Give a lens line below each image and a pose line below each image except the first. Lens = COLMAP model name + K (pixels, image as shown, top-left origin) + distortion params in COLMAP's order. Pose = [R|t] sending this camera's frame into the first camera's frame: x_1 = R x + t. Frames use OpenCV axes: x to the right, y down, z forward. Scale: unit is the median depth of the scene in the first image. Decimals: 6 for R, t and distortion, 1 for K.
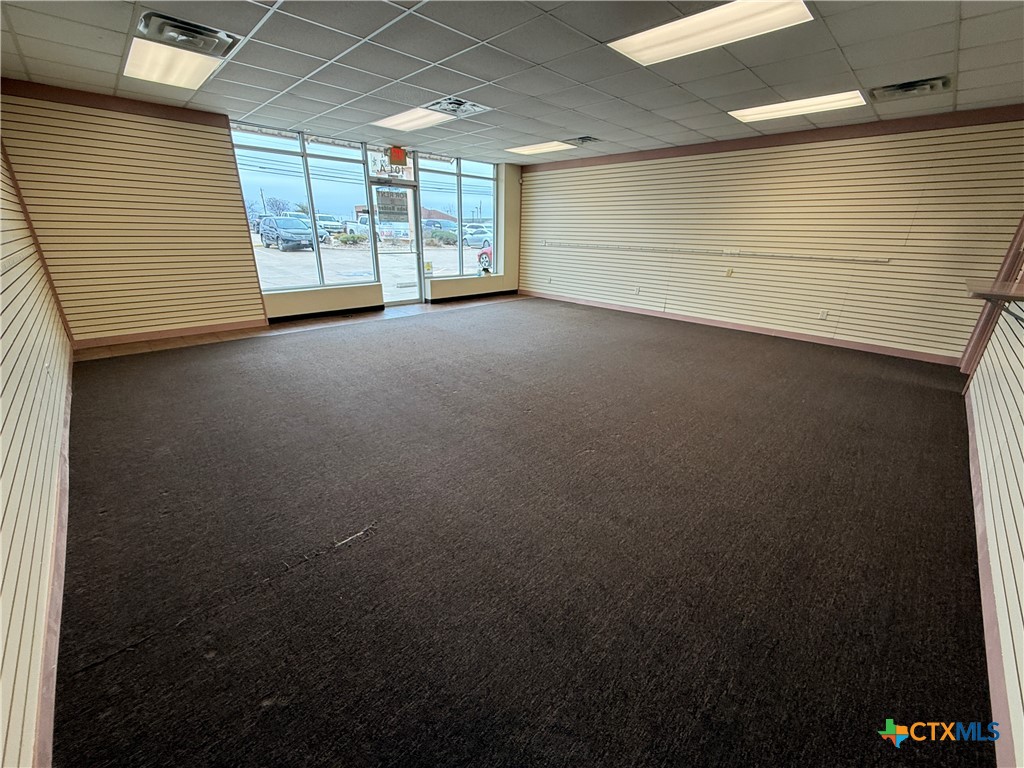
lens RADIAL K [[407.9, 0, 510.3], [0, 407.9, 383.7], [0, 0, 1]] dist [0.001107, 0.000000]
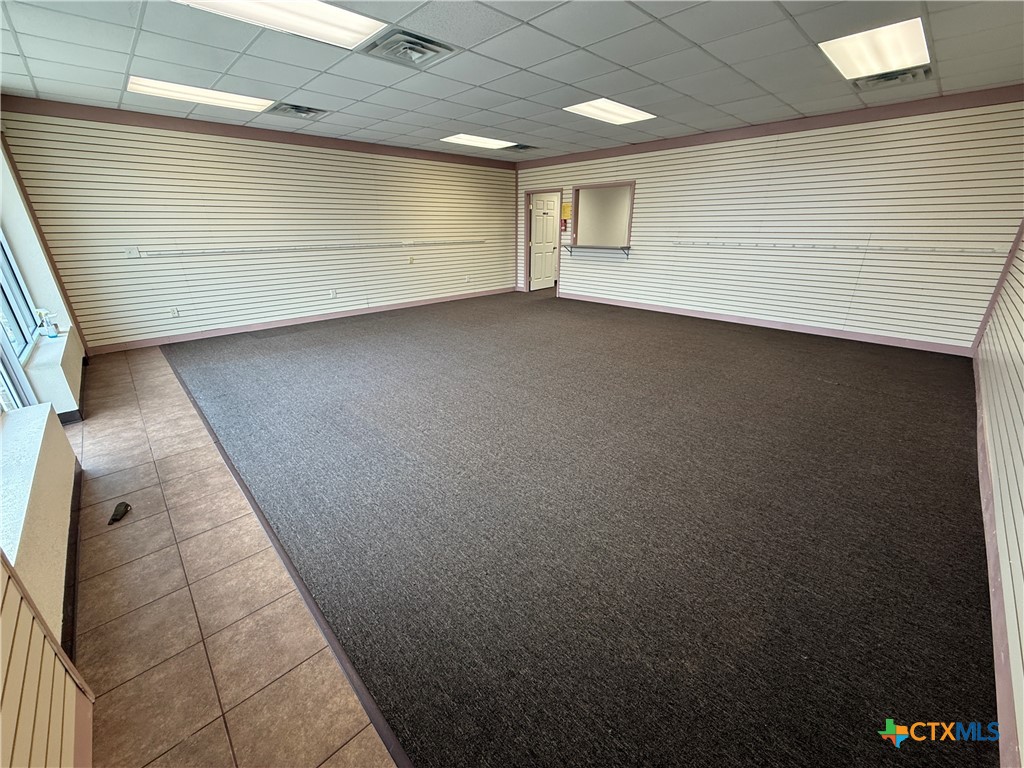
lens RADIAL K [[407.9, 0, 510.3], [0, 407.9, 383.7], [0, 0, 1]] dist [0.001107, 0.000000]
pose [[0.012462, -0.378107, 0.925678, -0.709536], [0.362385, 0.864523, 0.348249, -0.273961], [-0.931945, 0.331112, 0.147794, 0.681260]]
